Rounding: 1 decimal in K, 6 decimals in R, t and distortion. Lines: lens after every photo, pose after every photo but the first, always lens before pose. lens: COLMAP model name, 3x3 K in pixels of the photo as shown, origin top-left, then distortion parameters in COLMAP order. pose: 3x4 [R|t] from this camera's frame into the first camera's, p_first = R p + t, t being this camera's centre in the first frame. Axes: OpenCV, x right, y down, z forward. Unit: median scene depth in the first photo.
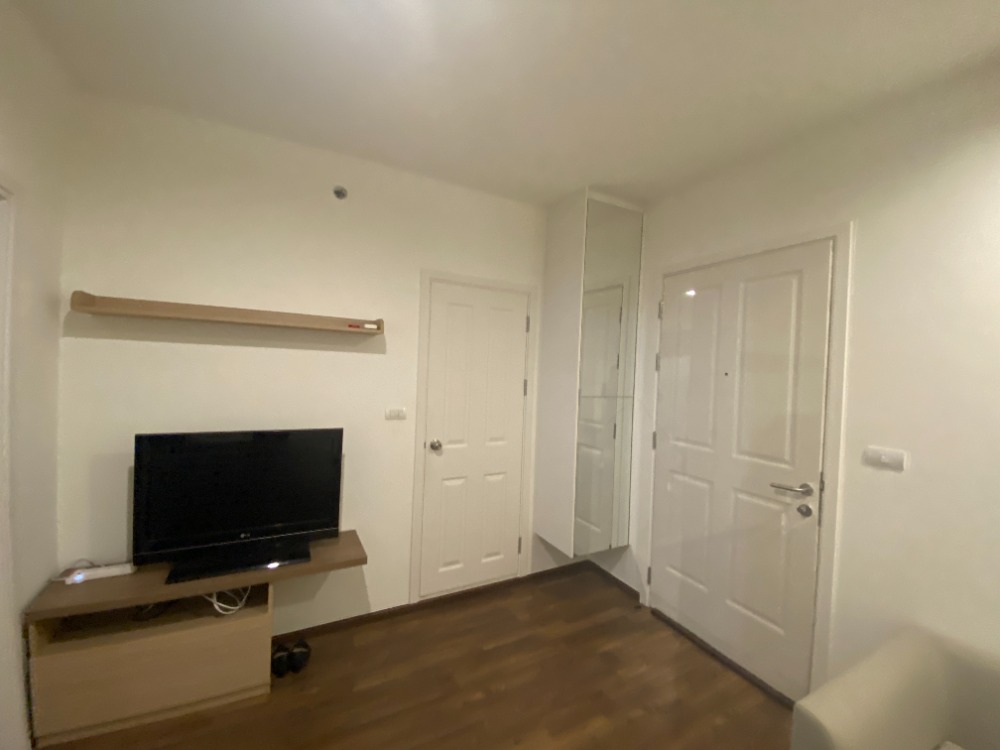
lens RADIAL K [[410.8, 0, 496.2], [0, 410.8, 374.9], [0, 0, 1]] dist [-0.000870, -0.000565]
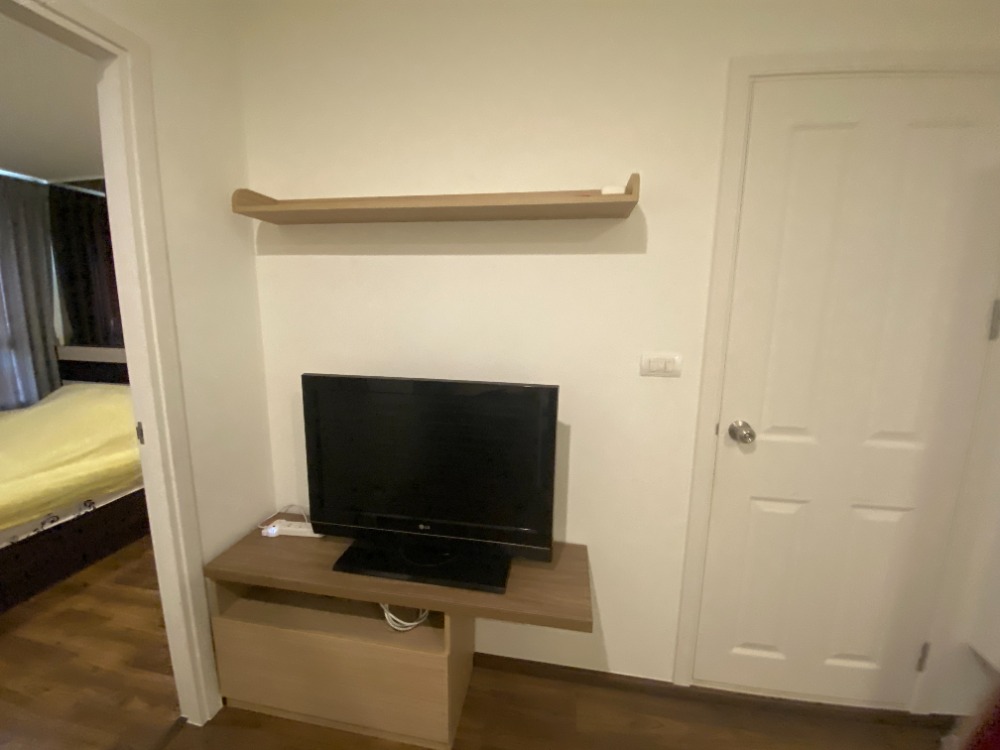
lens RADIAL K [[410.8, 0, 496.2], [0, 410.8, 374.9], [0, 0, 1]] dist [-0.000870, -0.000565]
pose [[0.792476, 0.062954, -0.606646, -0.099874], [-0.000075, 0.994669, 0.103122, 0.057037], [0.609903, -0.081676, 0.788256, 0.501492]]
